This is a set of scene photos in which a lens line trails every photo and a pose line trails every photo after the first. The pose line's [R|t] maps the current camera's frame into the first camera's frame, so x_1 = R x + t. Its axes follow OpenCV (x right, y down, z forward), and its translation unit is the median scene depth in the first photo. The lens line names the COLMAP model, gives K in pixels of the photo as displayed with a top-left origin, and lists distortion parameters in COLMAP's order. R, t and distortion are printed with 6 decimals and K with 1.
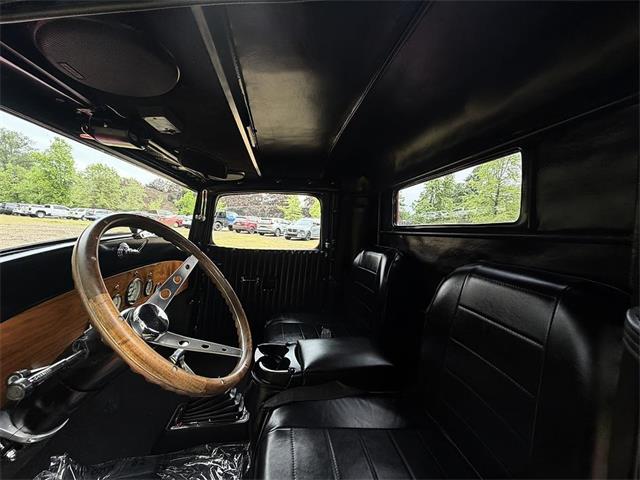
lens RADIAL K [[255.2, 0, 320.0], [0, 255.2, 240.0], [0, 0, 1]] dist [-0.001042, -0.000459]
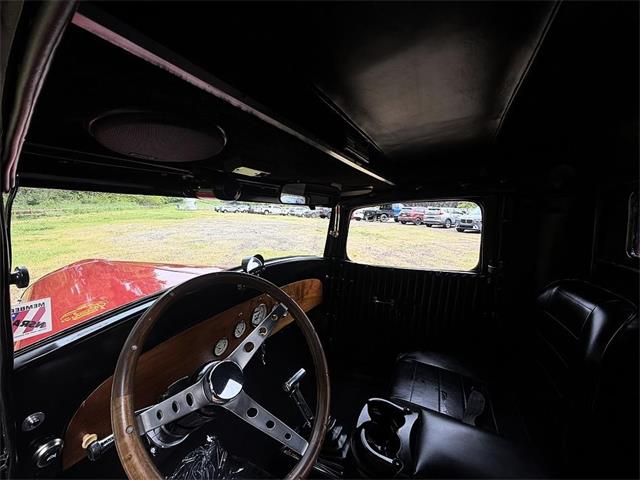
lens RADIAL K [[255.2, 0, 320.0], [0, 255.2, 240.0], [0, 0, 1]] dist [-0.001042, -0.000459]
pose [[0.804738, 0.030399, -0.592852, 0.077614], [-0.006193, 0.999064, 0.042821, -0.105519], [0.593599, -0.030788, 0.804172, 0.168556]]
